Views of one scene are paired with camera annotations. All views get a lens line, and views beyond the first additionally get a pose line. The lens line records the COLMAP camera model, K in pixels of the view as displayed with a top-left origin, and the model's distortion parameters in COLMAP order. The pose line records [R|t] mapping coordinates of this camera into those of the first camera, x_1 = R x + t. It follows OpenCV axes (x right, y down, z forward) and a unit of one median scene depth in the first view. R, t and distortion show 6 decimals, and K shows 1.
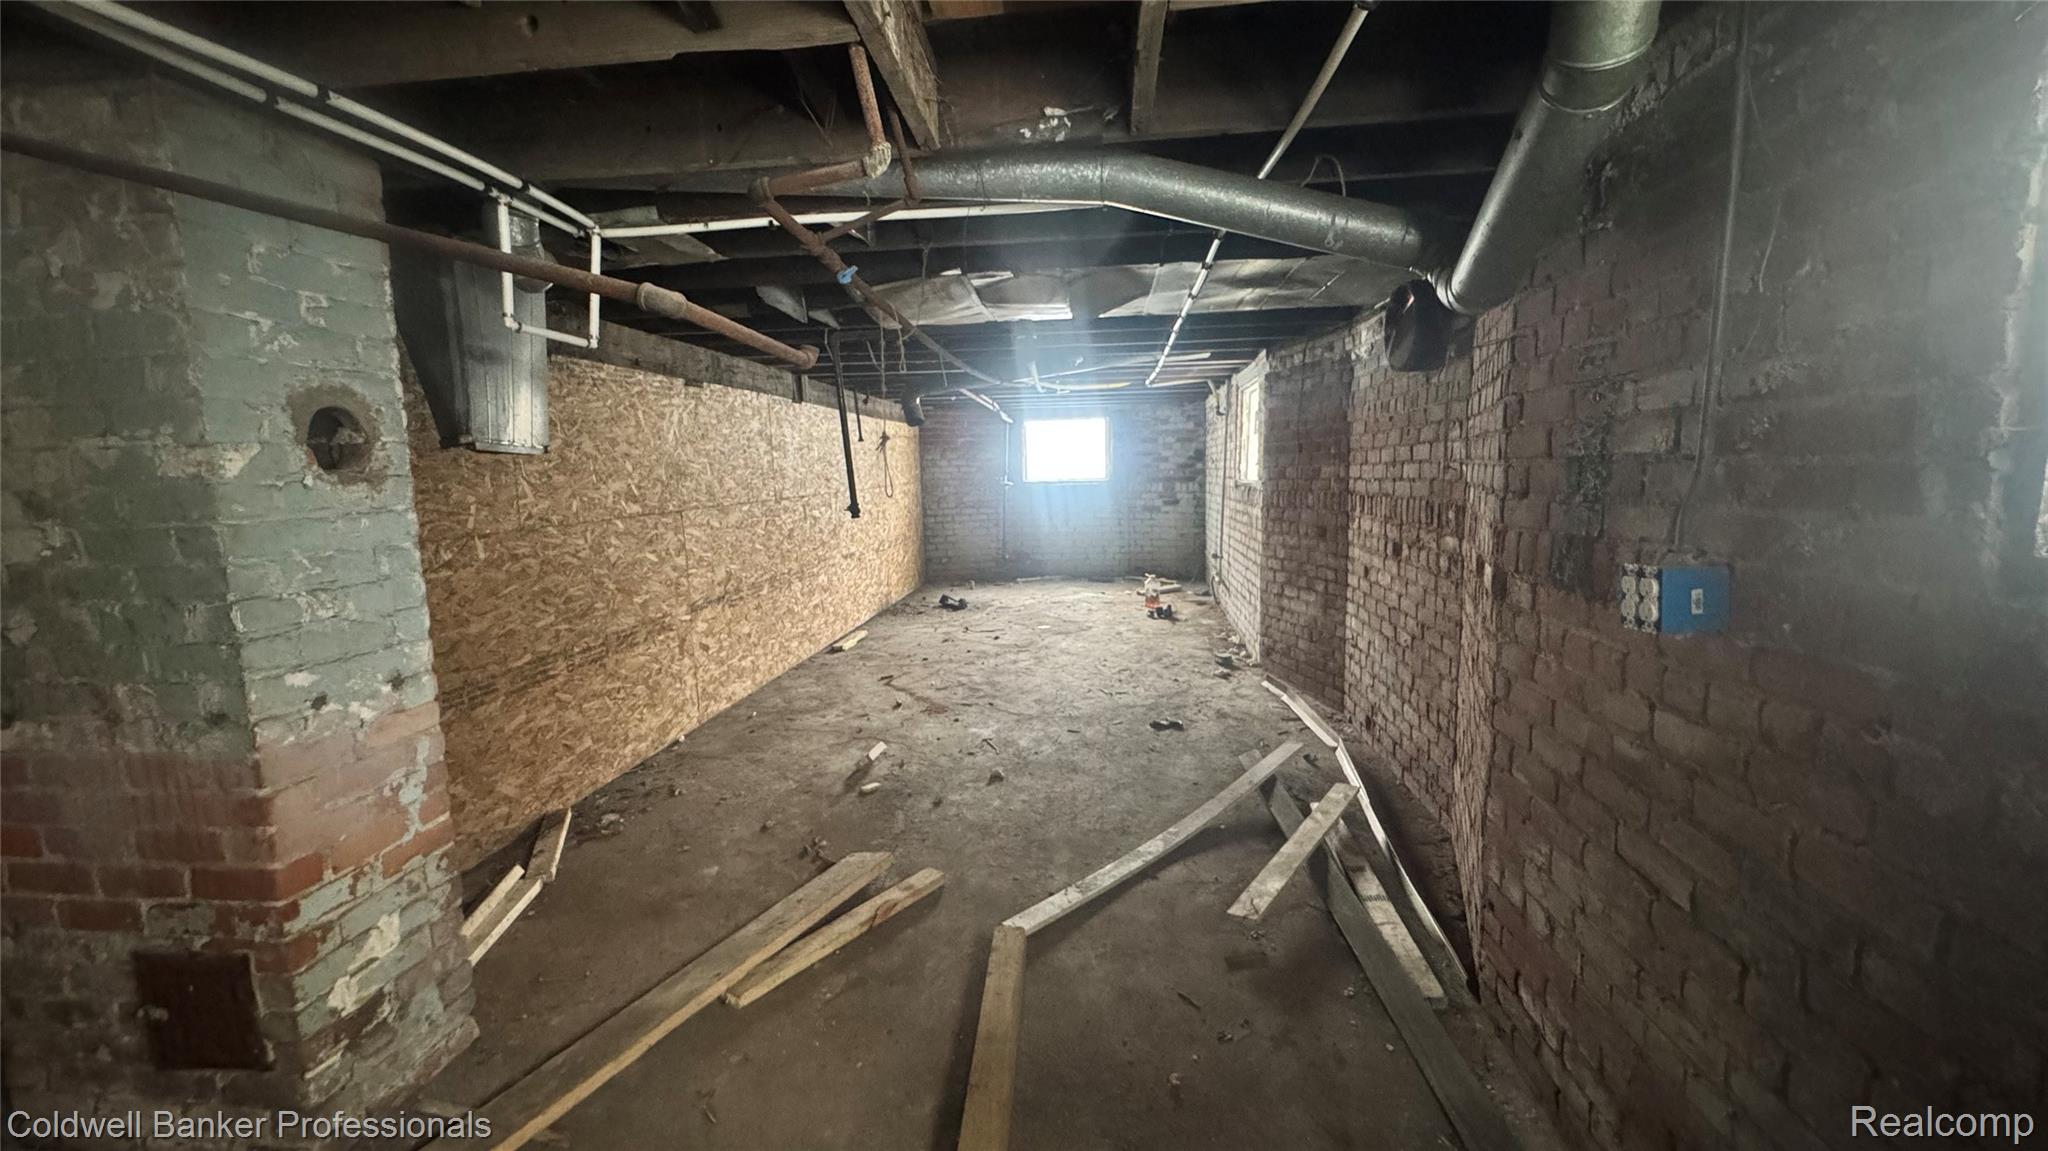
lens RADIAL K [[817.9, 0, 1022.6], [0, 817.9, 576.4], [0, 0, 1]] dist [-0.002744, -0.000131]
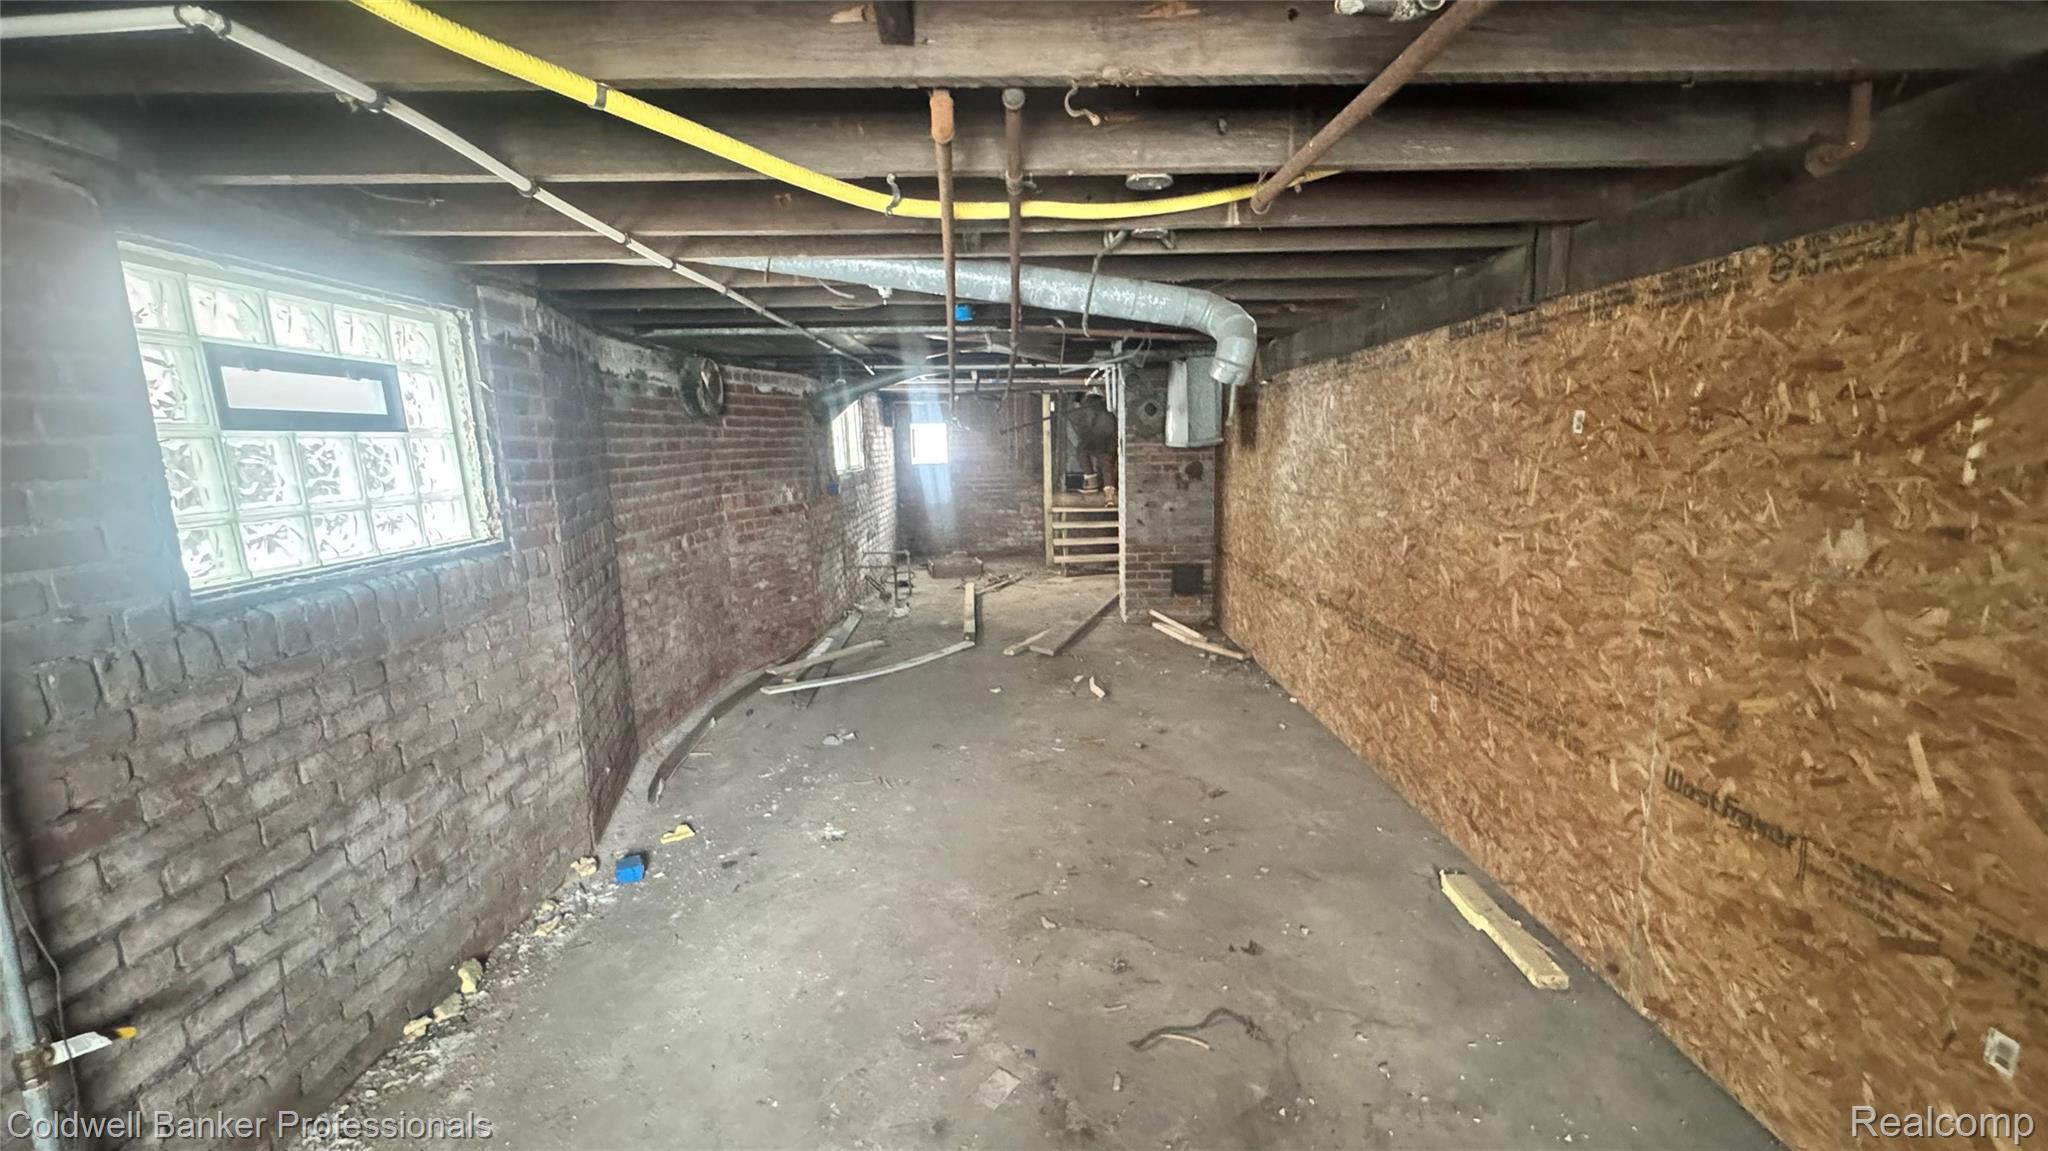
lens RADIAL K [[817.9, 0, 1025.1], [0, 817.9, 581.7], [0, 0, 1]] dist [-0.002744, -0.000131]
pose [[-0.992362, 0.057593, -0.109092, 0.049227], [0.022637, 0.954327, 0.297905, -0.275741], [0.121267, 0.293160, -0.948341, 1.854534]]
